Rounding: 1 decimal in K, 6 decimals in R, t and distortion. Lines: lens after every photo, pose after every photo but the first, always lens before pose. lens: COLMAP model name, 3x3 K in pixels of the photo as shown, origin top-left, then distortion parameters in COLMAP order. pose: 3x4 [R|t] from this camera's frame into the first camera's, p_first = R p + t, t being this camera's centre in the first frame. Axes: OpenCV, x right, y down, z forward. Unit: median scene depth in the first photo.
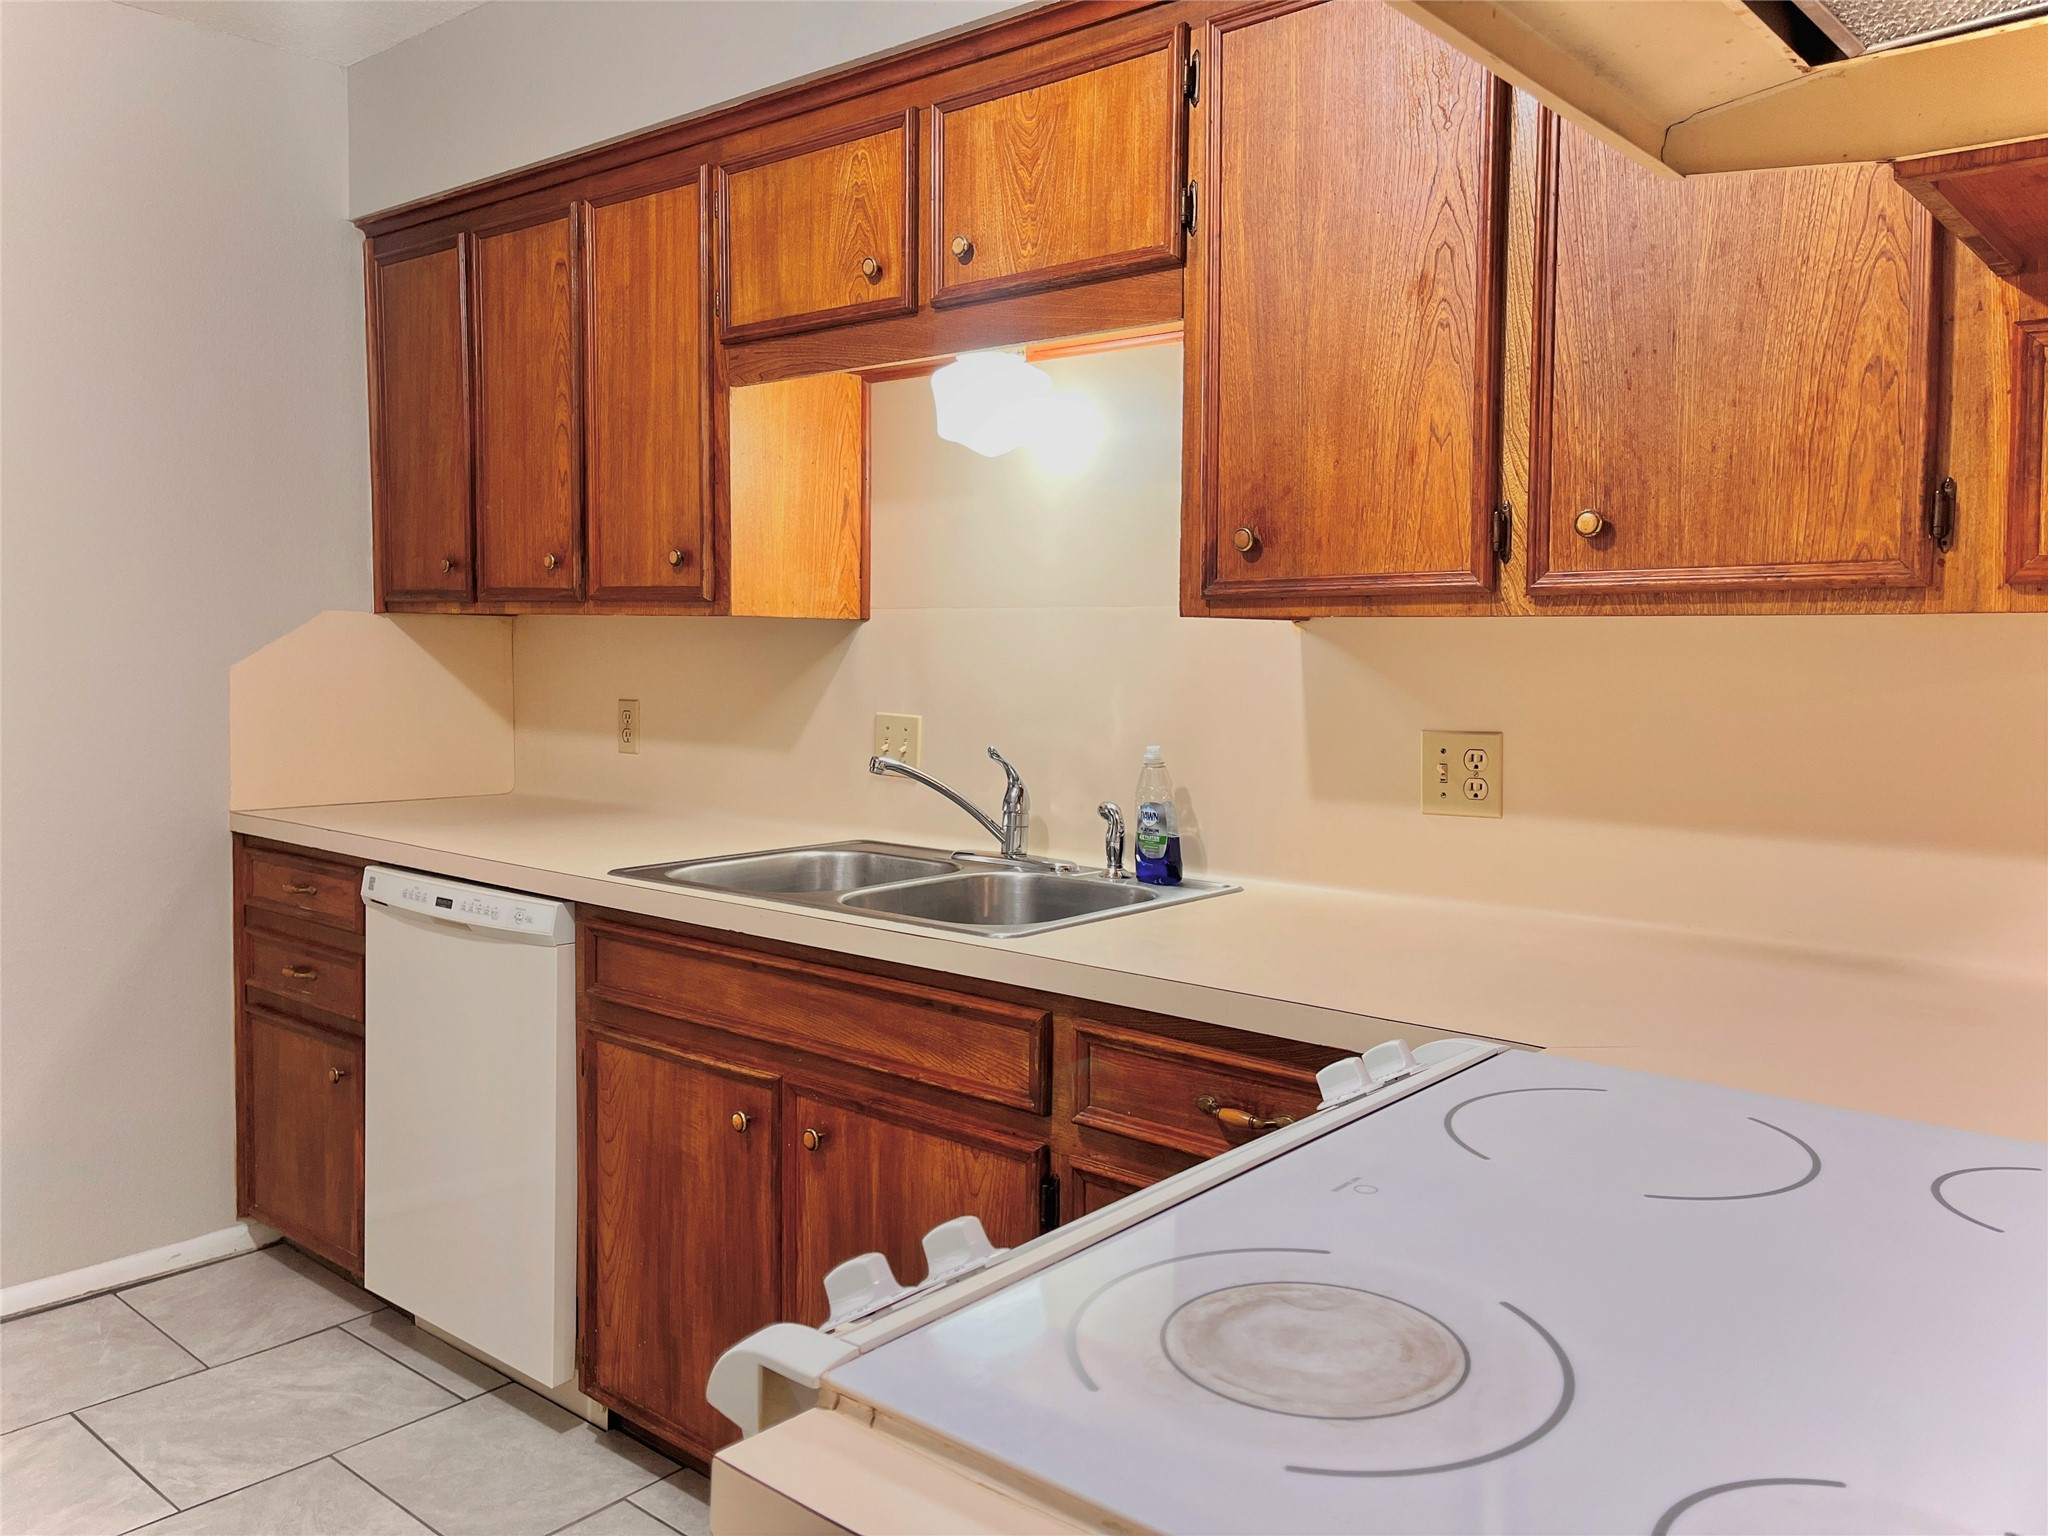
lens RADIAL K [[1553.7, 0, 1022.6], [0, 1553.7, 740.8], [0, 0, 1]] dist [0.071400, -0.115010]
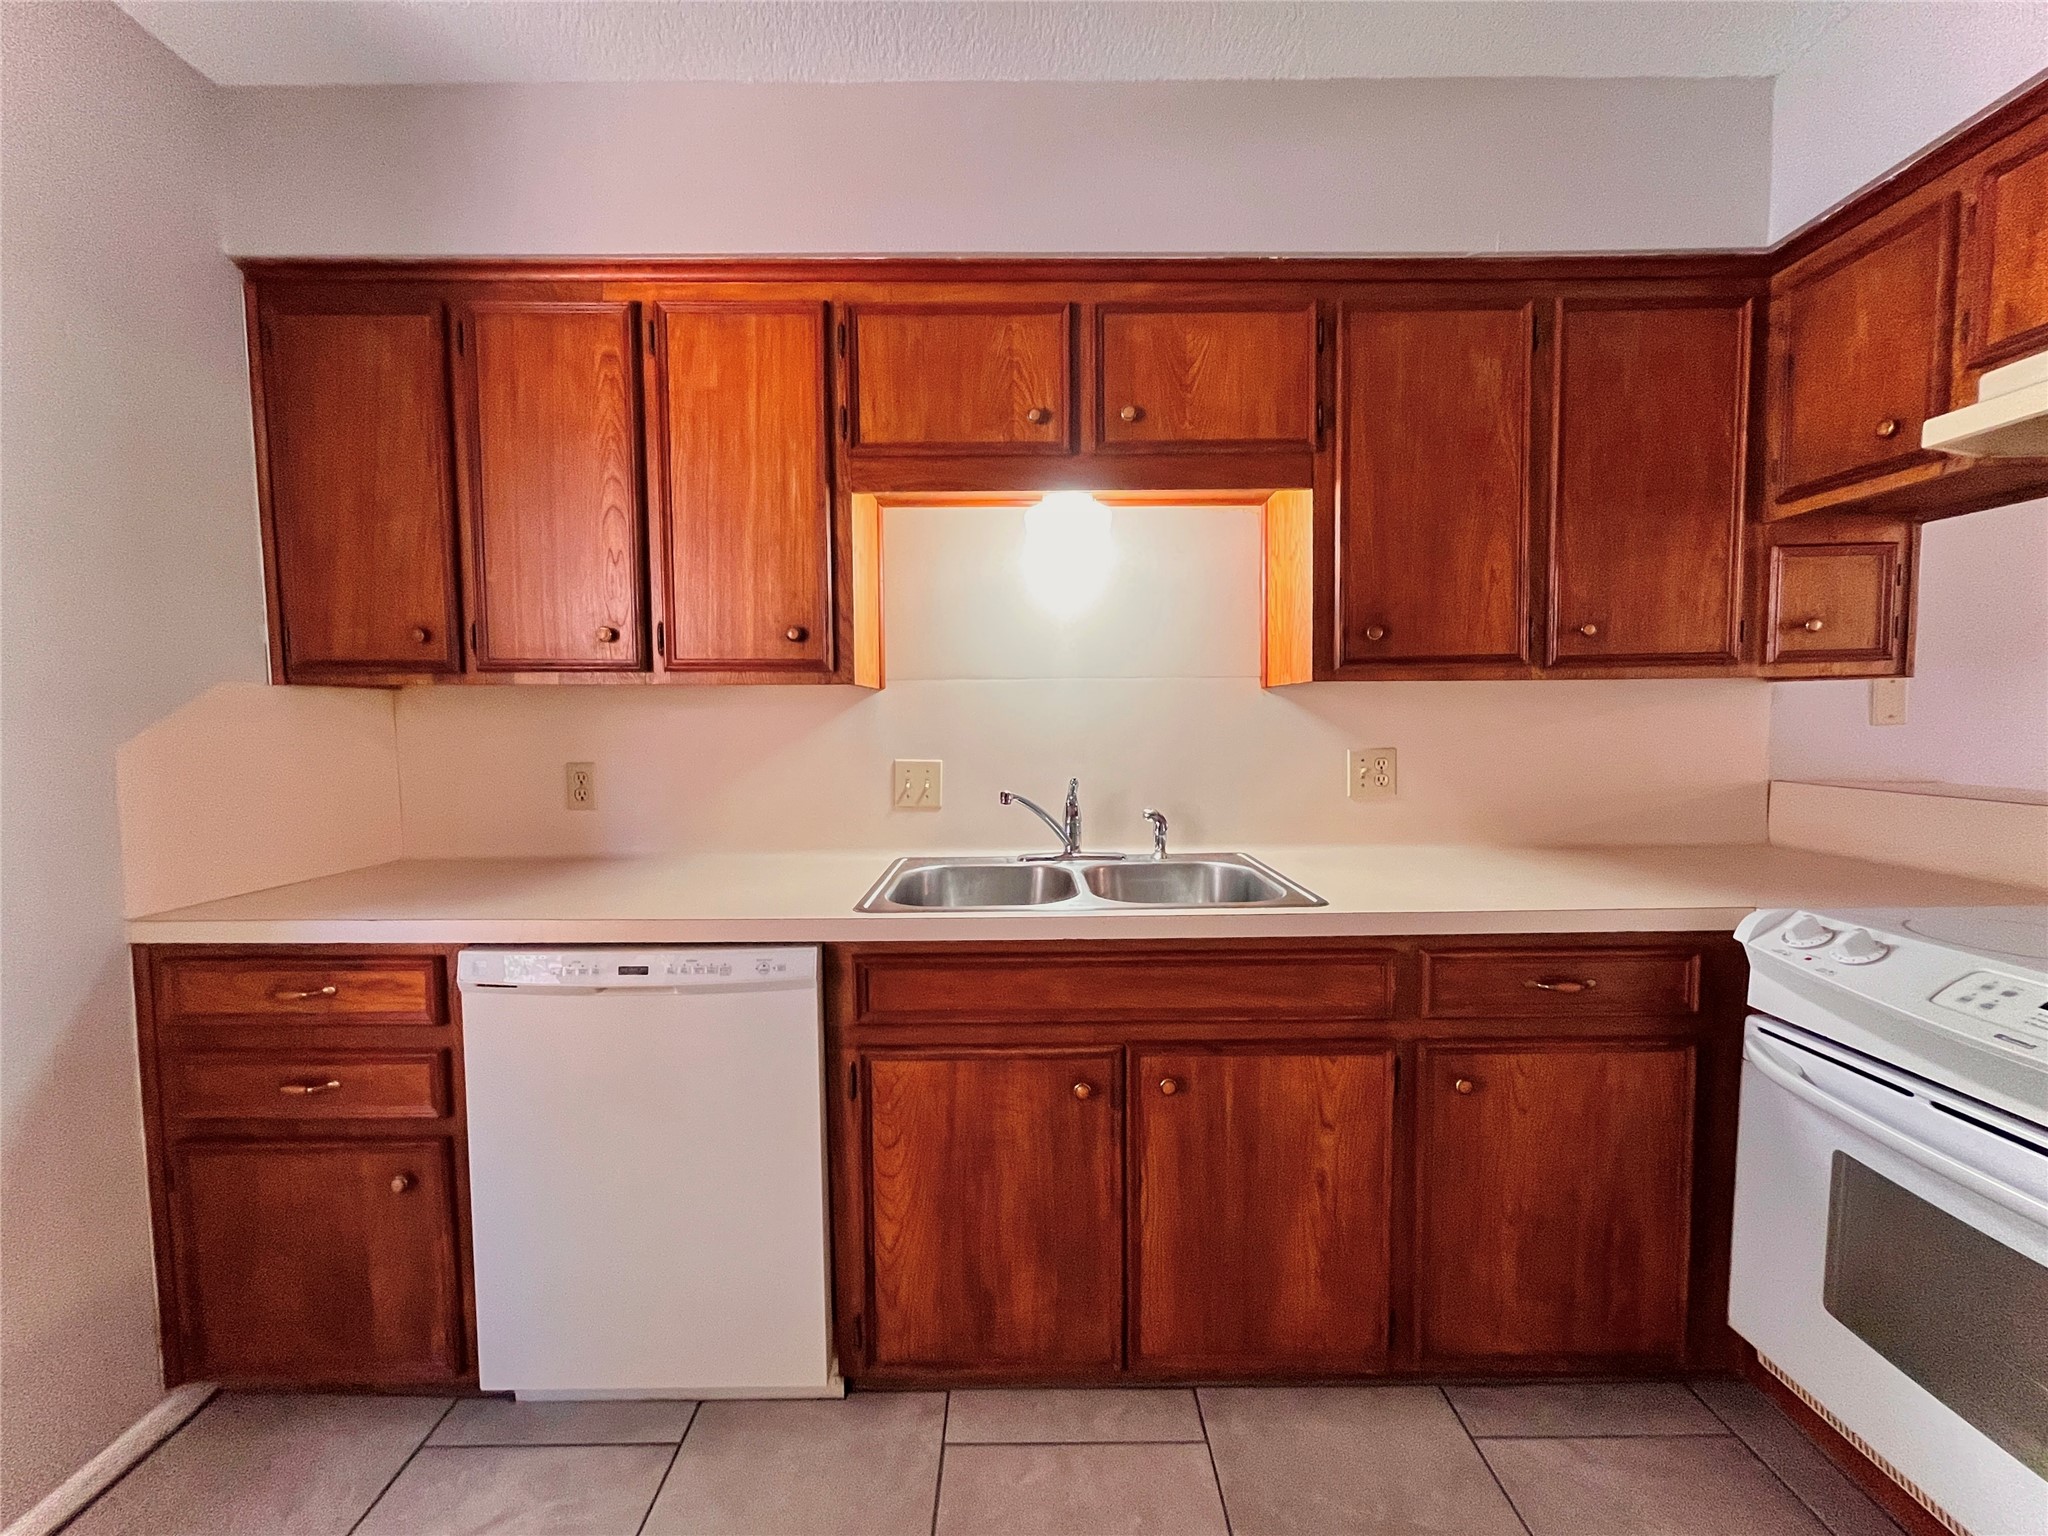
lens RADIAL K [[833.1, 0, 1017.8], [0, 833.1, 769.6], [0, 0, 1]] dist [-0.002281, -0.000881]
pose [[0.762562, -0.059466, 0.644176, -0.631551], [0.057870, 0.998044, 0.023628, -0.027641], [-0.644322, 0.019261, 0.764512, 0.532335]]
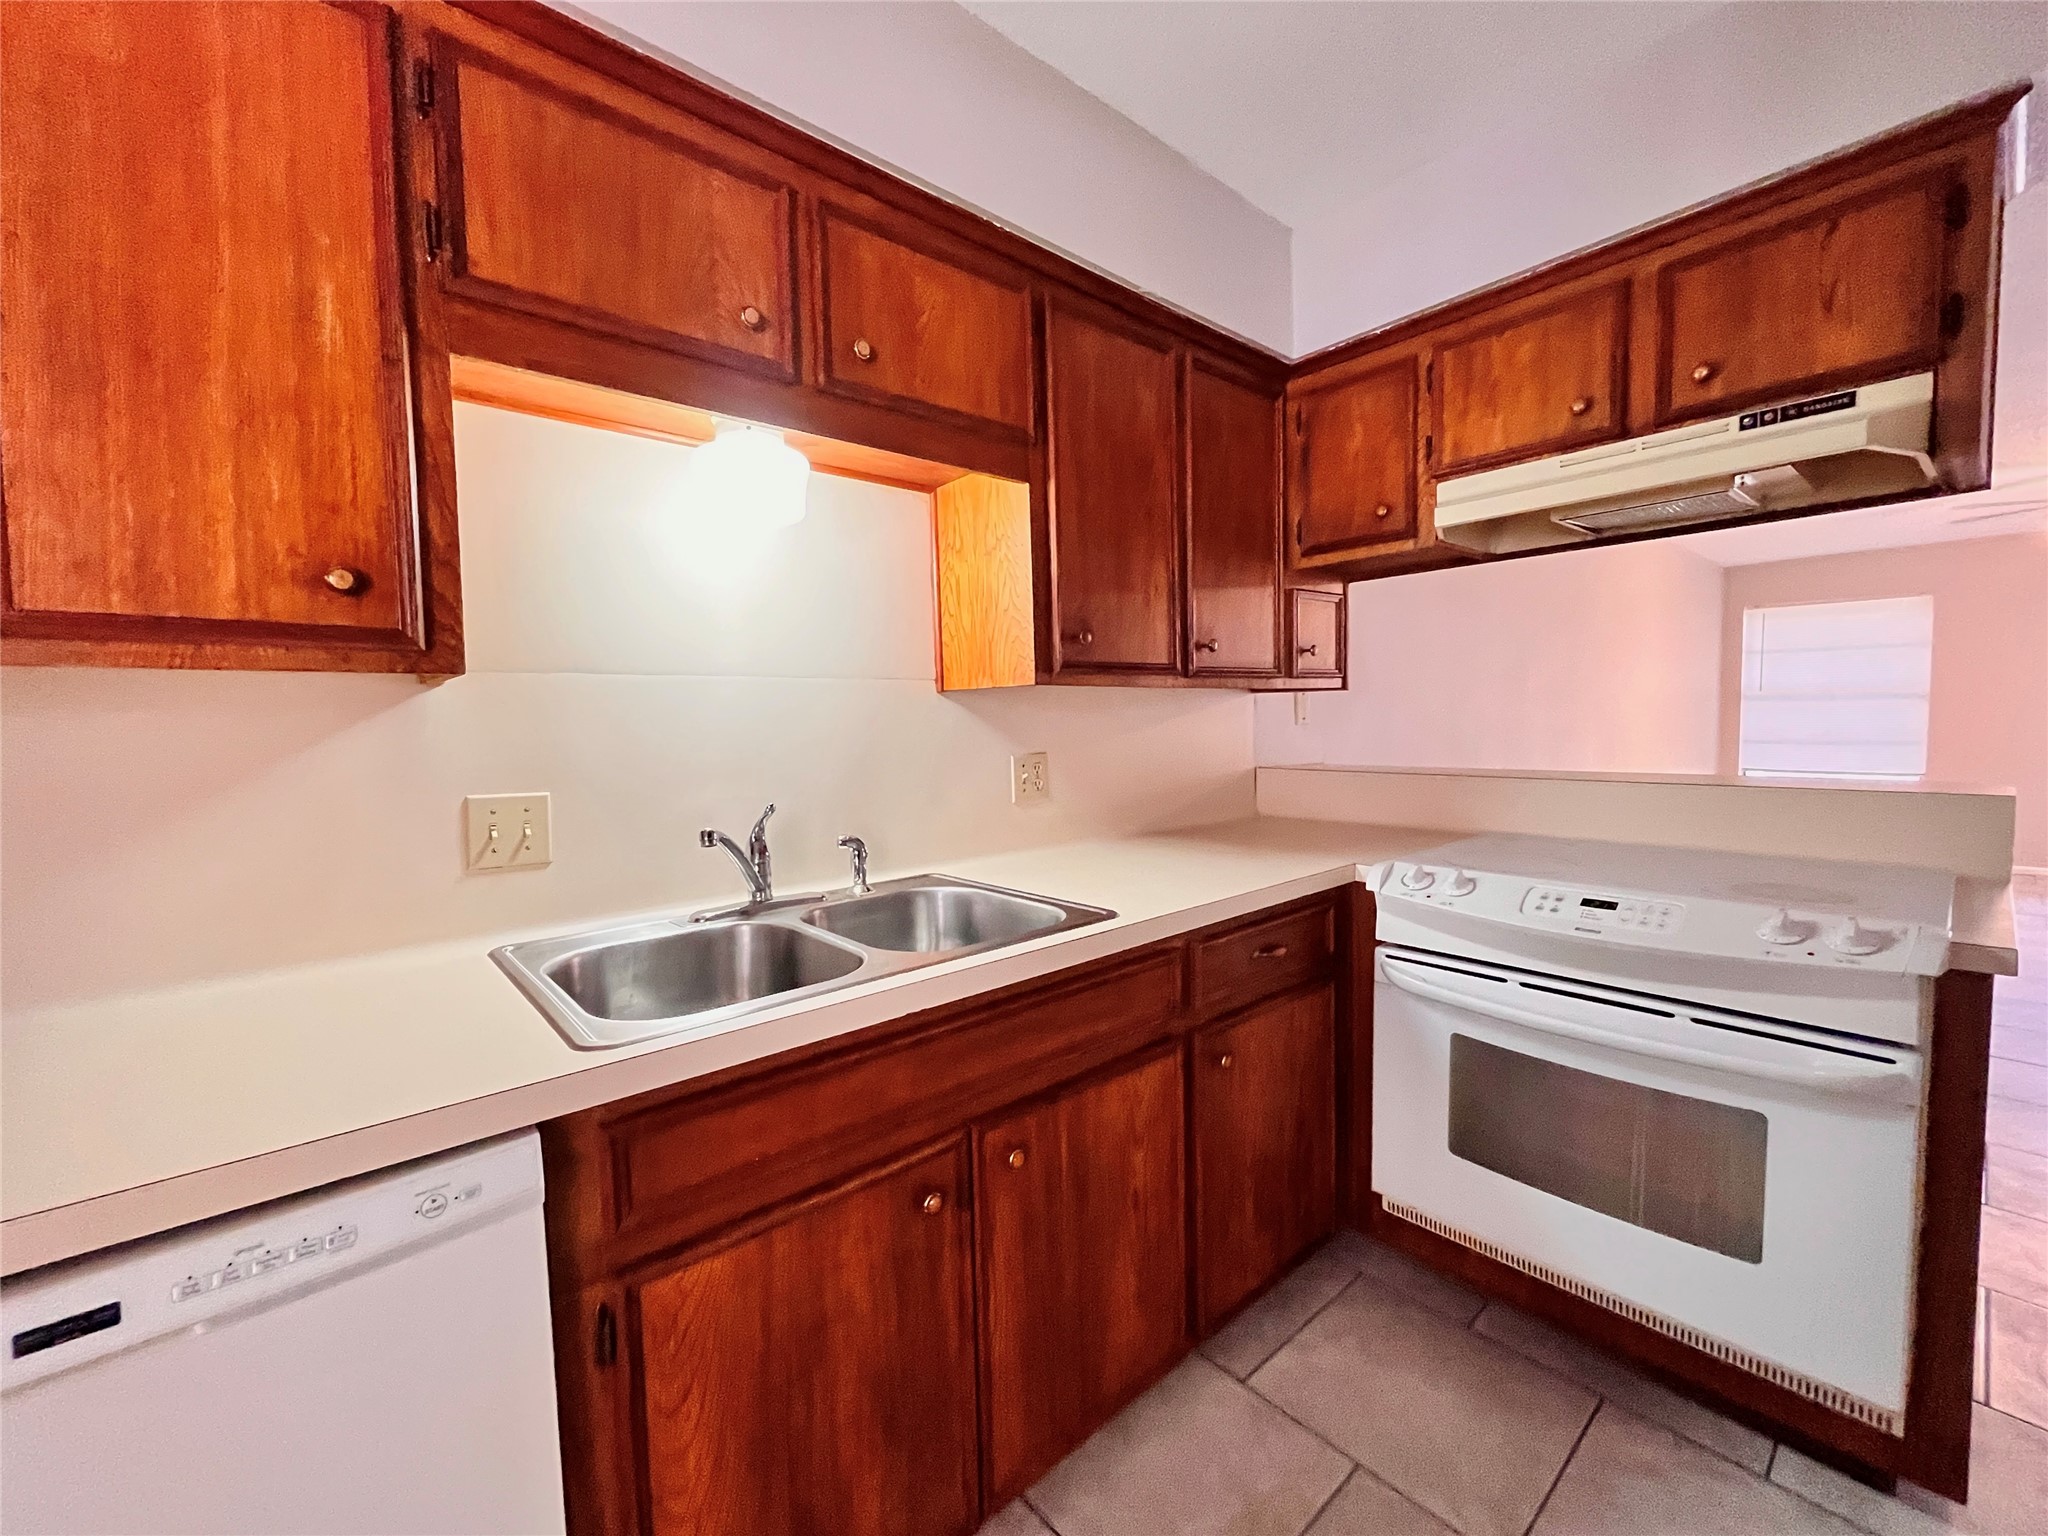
lens RADIAL K [[833.1, 0, 1017.8], [0, 833.1, 769.6], [0, 0, 1]] dist [-0.002281, -0.000881]
pose [[0.151544, -0.074699, 0.985624, -0.659649], [0.084003, 0.994506, 0.062456, -0.047895], [-0.984875, 0.073330, 0.156986, 0.857630]]
